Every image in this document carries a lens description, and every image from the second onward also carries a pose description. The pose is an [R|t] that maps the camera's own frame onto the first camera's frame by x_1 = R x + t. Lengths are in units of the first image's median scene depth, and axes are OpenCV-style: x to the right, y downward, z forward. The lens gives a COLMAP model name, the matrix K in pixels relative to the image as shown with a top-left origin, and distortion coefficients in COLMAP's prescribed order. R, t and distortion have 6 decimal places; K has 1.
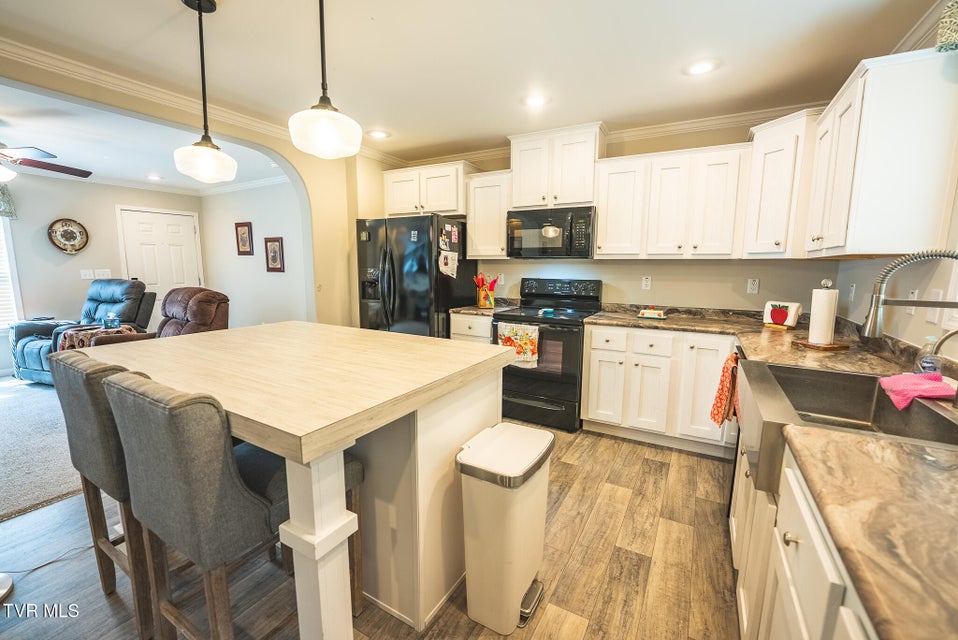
lens RADIAL K [[395.8, 0, 479.0], [0, 395.8, 320.0], [0, 0, 1]] dist [-0.023033, 0.000182]
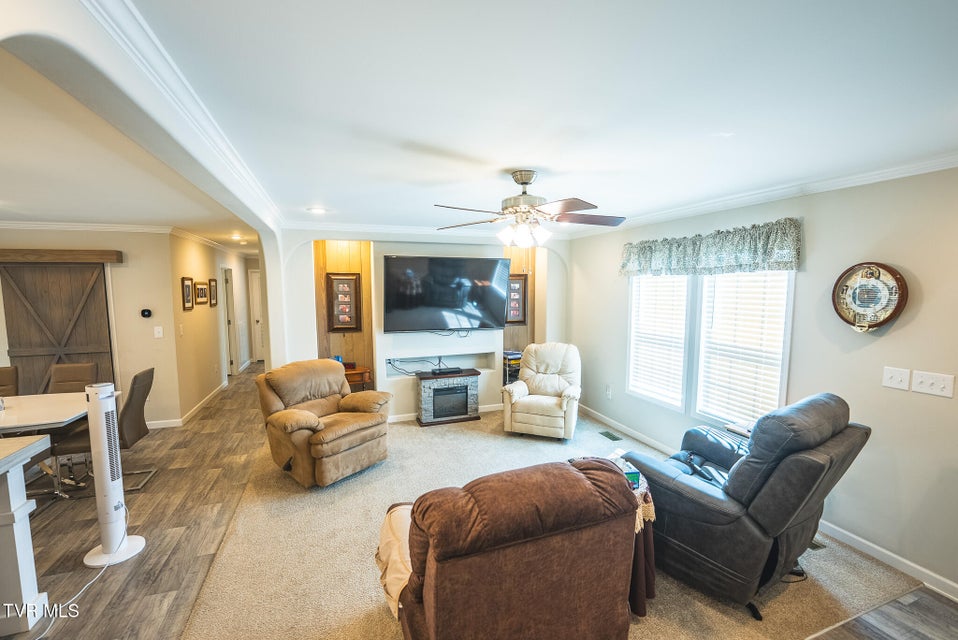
lens RADIAL K [[395.8, 0, 479.0], [0, 395.8, 320.0], [0, 0, 1]] dist [-0.030696, 0.005642]
pose [[-0.649072, 0.062283, -0.758173, -0.368604], [-0.106536, 0.979379, 0.171661, -0.228629], [0.753230, 0.192193, -0.629052, 0.971009]]
